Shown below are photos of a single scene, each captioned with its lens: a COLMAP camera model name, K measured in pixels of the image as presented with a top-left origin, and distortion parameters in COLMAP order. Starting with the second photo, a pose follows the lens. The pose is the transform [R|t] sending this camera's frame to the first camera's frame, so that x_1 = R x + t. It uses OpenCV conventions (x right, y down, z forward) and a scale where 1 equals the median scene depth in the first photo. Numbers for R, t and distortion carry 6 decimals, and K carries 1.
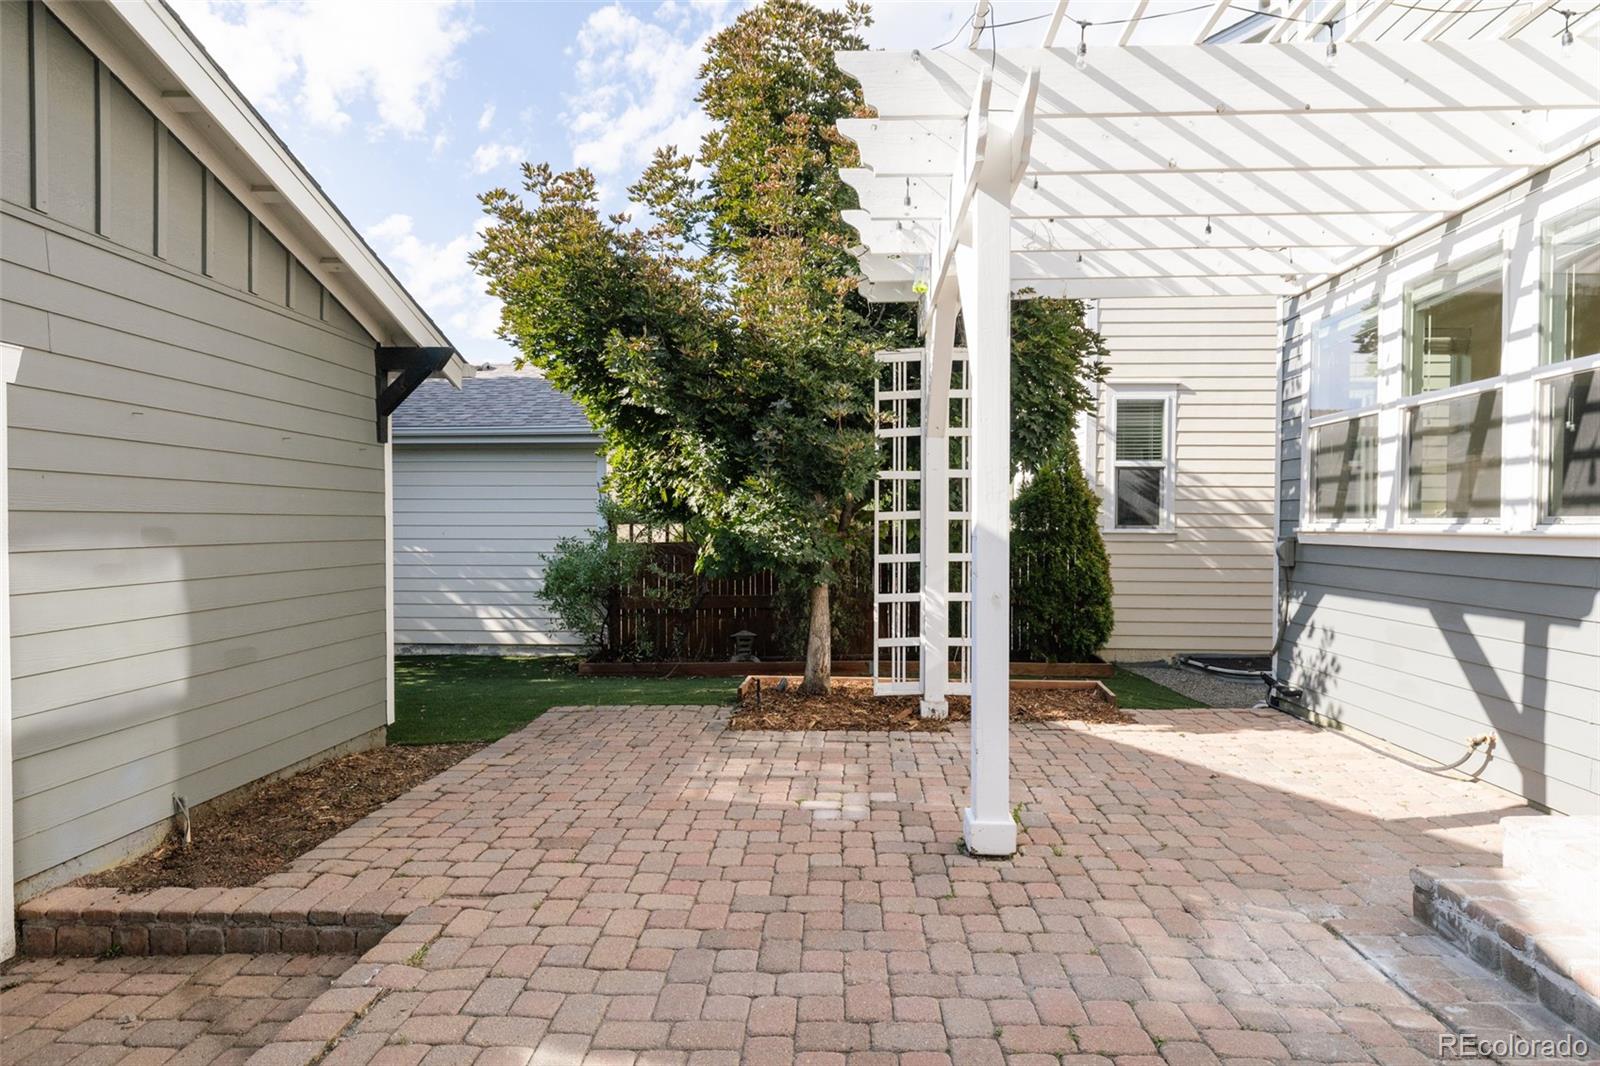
lens RADIAL K [[919.7, 0, 799.3], [0, 919.7, 537.3], [0, 0, 1]] dist [0.003106, 0.000966]
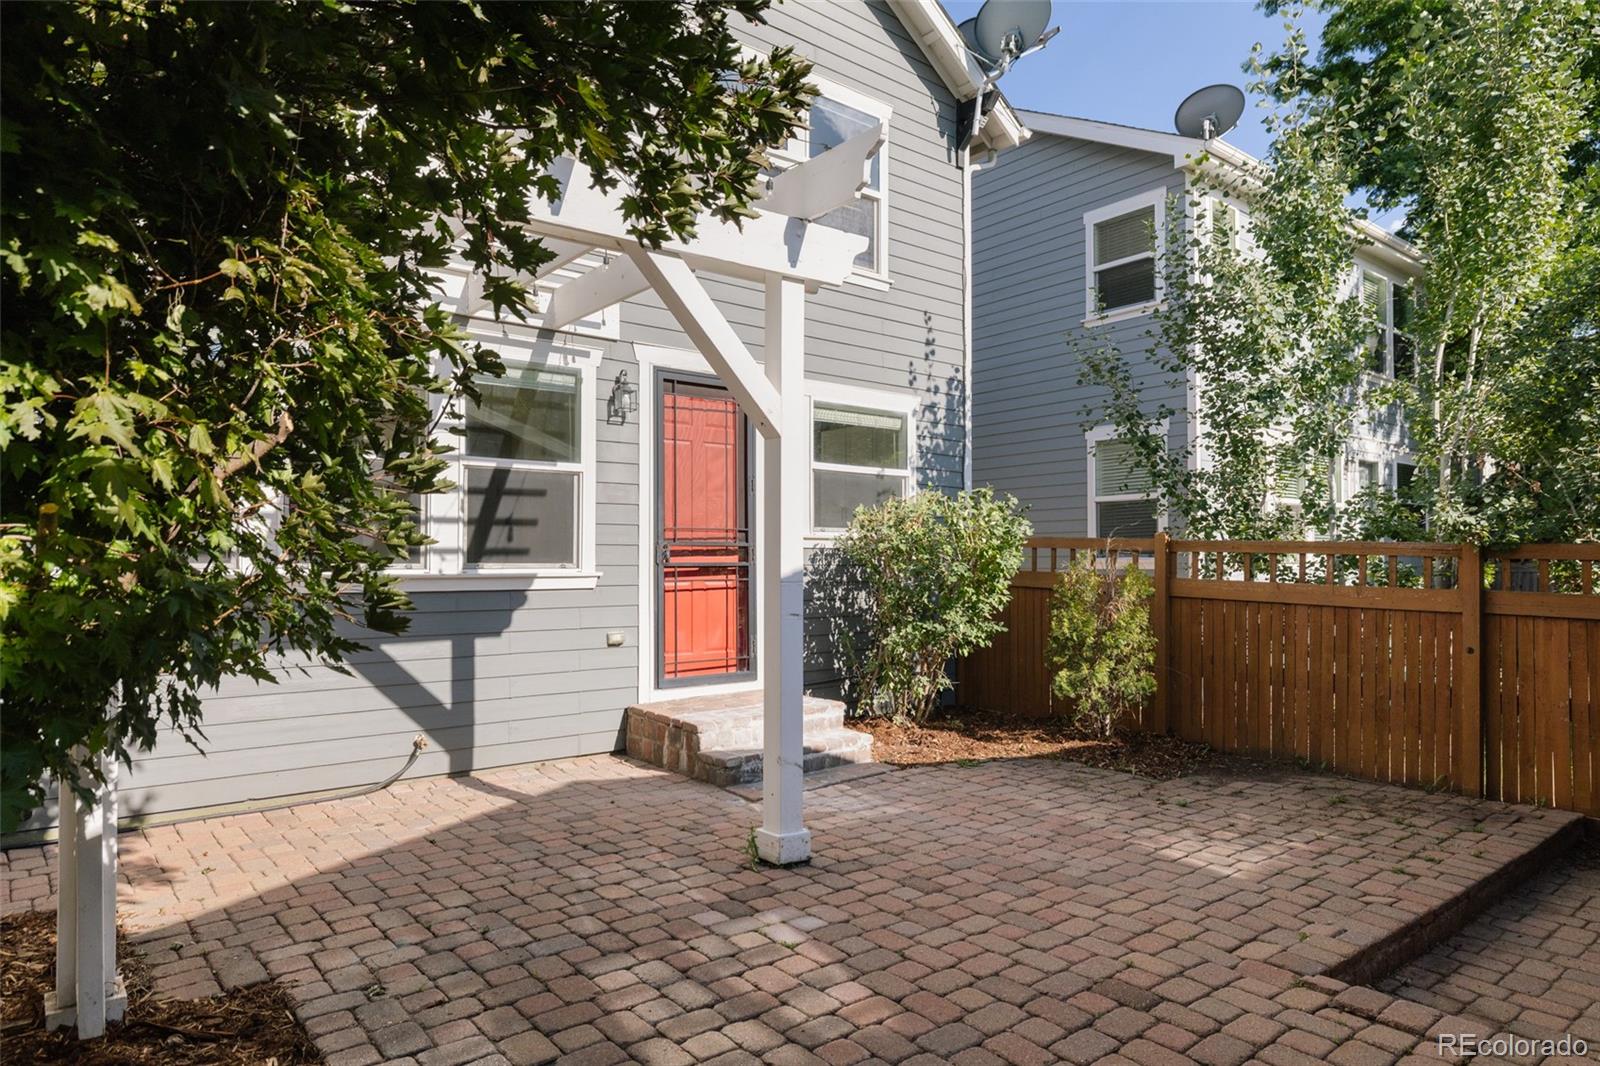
lens RADIAL K [[959.8, 0, 834.1], [0, 959.8, 554.4], [0, 0, 1]] dist [-0.002774, 0.001602]
pose [[-0.696976, 0.006998, 0.717060, -0.603044], [0.010003, 0.999950, -0.000036, -0.028541], [-0.717024, 0.007148, -0.697011, 1.574916]]
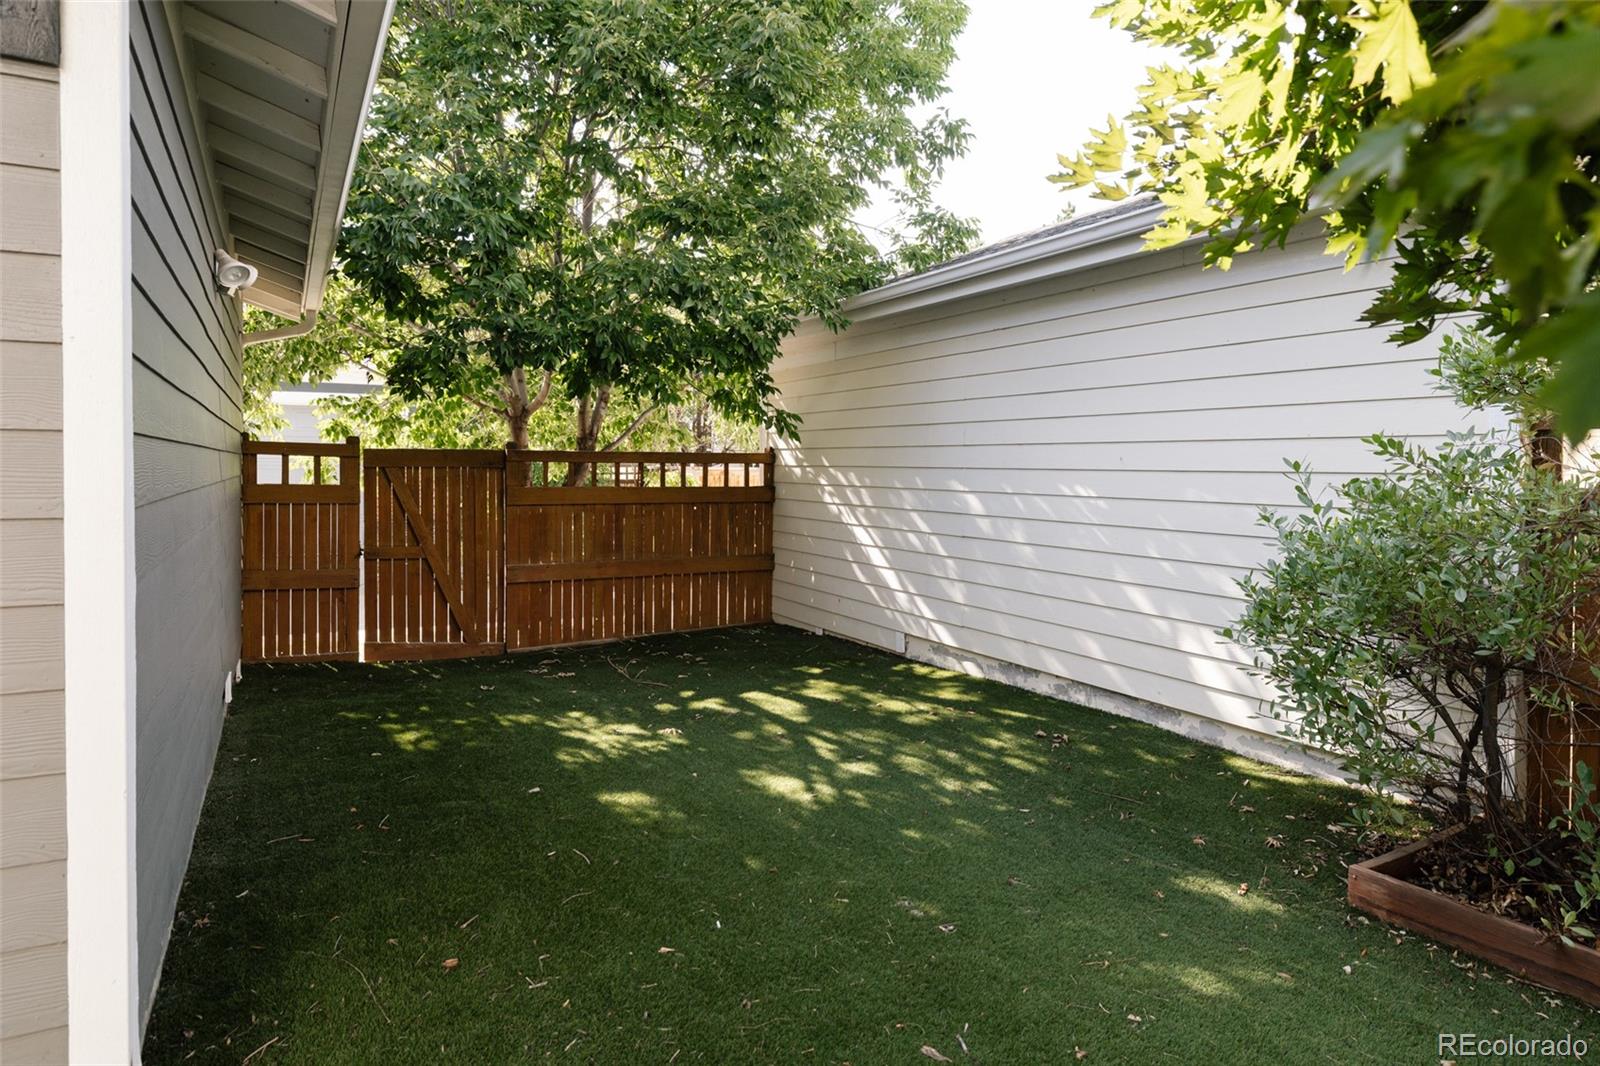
lens RADIAL K [[959.8, 0, 804.0], [0, 959.8, 477.5], [0, 0, 1]] dist [-0.002774, 0.001602]
pose [[0.532433, 0.015106, -0.846338, -0.135222], [-0.019090, 0.999801, 0.005836, 0.012687], [0.846257, 0.013049, 0.532615, 1.407118]]
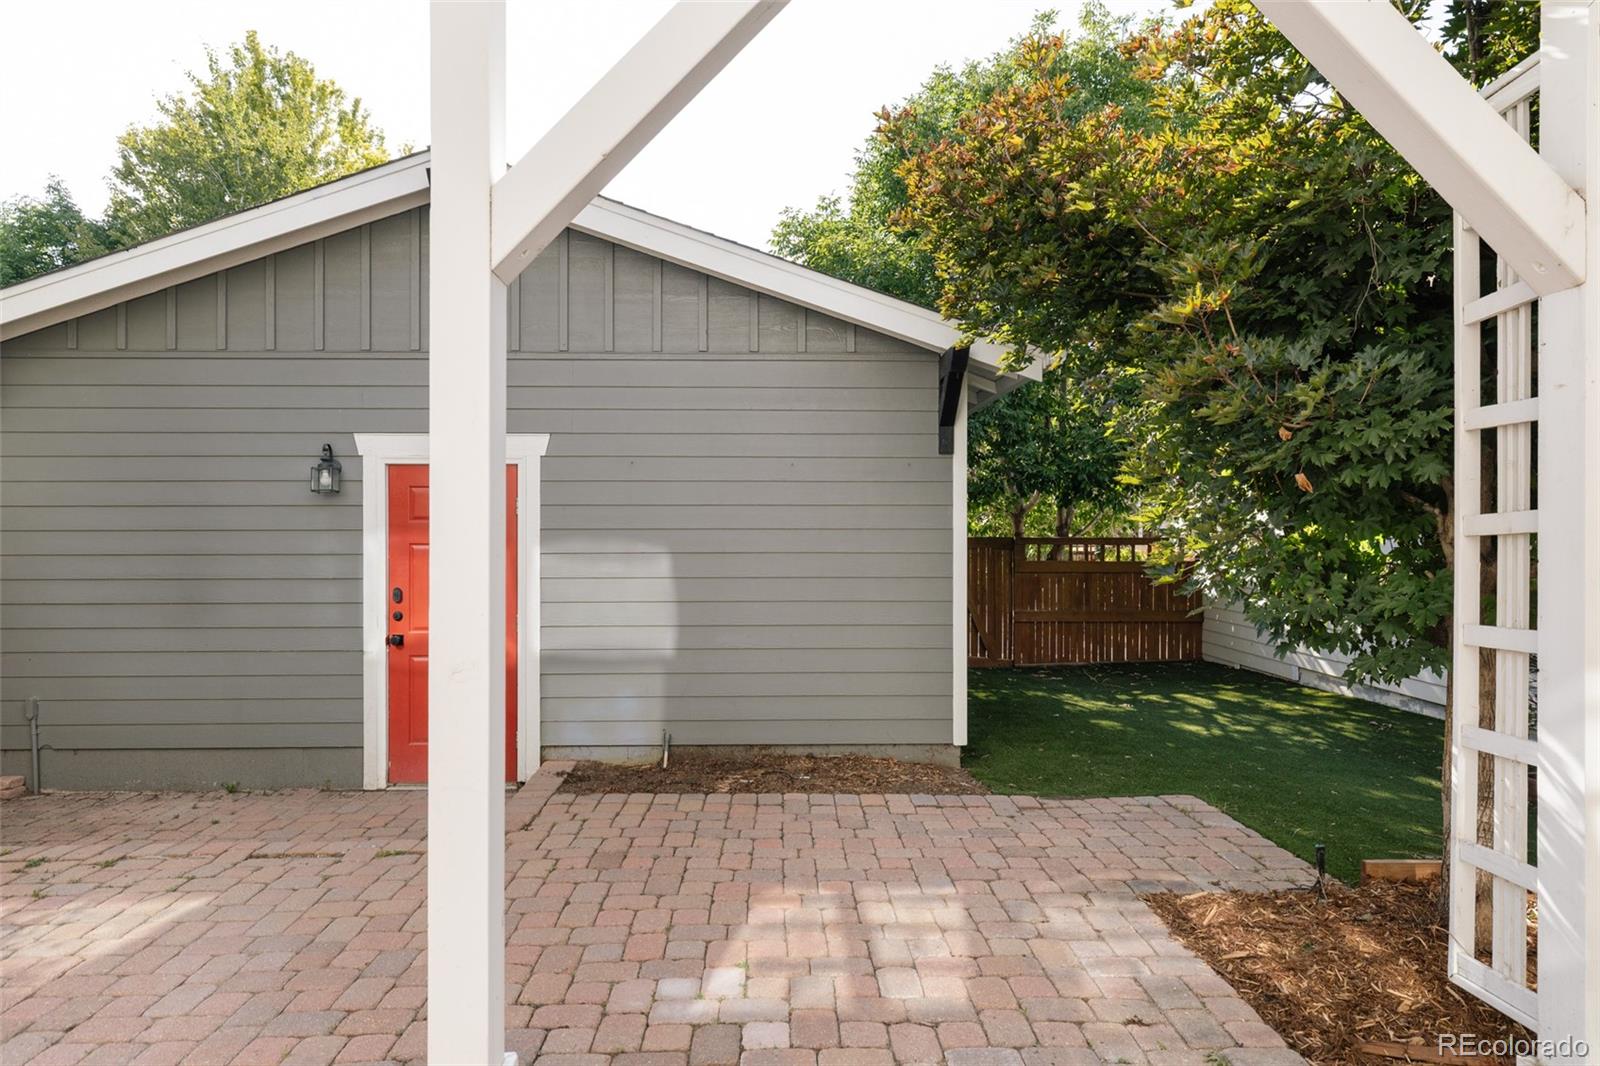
lens RADIAL K [[919.7, 0, 783.8], [0, 919.7, 508.7], [0, 0, 1]] dist [0.003106, 0.000966]
pose [[0.075148, -0.022320, -0.996923, 0.695333], [-0.017144, 0.999573, -0.023671, -0.025269], [0.997025, 0.018870, 0.074733, 1.016242]]
